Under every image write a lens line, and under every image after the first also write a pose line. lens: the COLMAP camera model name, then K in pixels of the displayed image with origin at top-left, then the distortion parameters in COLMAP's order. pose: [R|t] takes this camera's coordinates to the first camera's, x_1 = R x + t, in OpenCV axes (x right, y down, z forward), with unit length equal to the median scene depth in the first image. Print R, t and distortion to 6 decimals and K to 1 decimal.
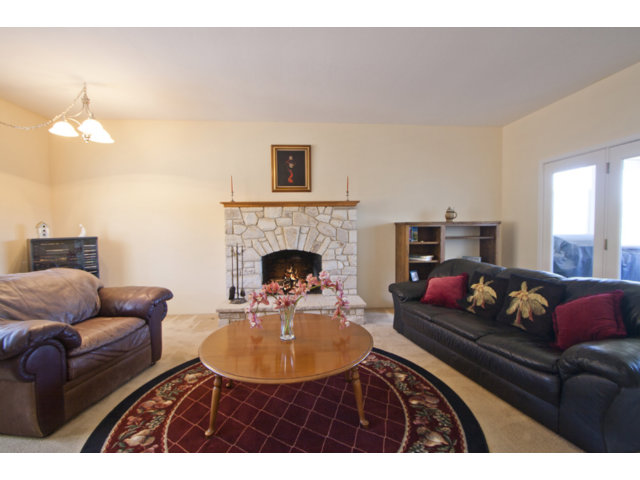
lens RADIAL K [[295.9, 0, 317.4], [0, 295.9, 239.9], [0, 0, 1]] dist [-0.010917, 0.001094]
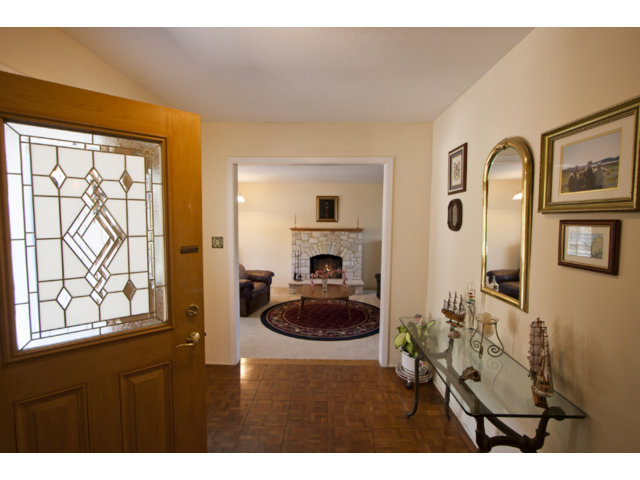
lens RADIAL K [[295.9, 0, 321.3], [0, 295.9, 240.4], [0, 0, 1]] dist [-0.010917, 0.001094]
pose [[0.995518, 0.024319, -0.091388, 0.049446], [-0.023148, 0.999636, 0.013854, -0.079682], [0.091692, -0.011676, 0.995719, -0.861389]]
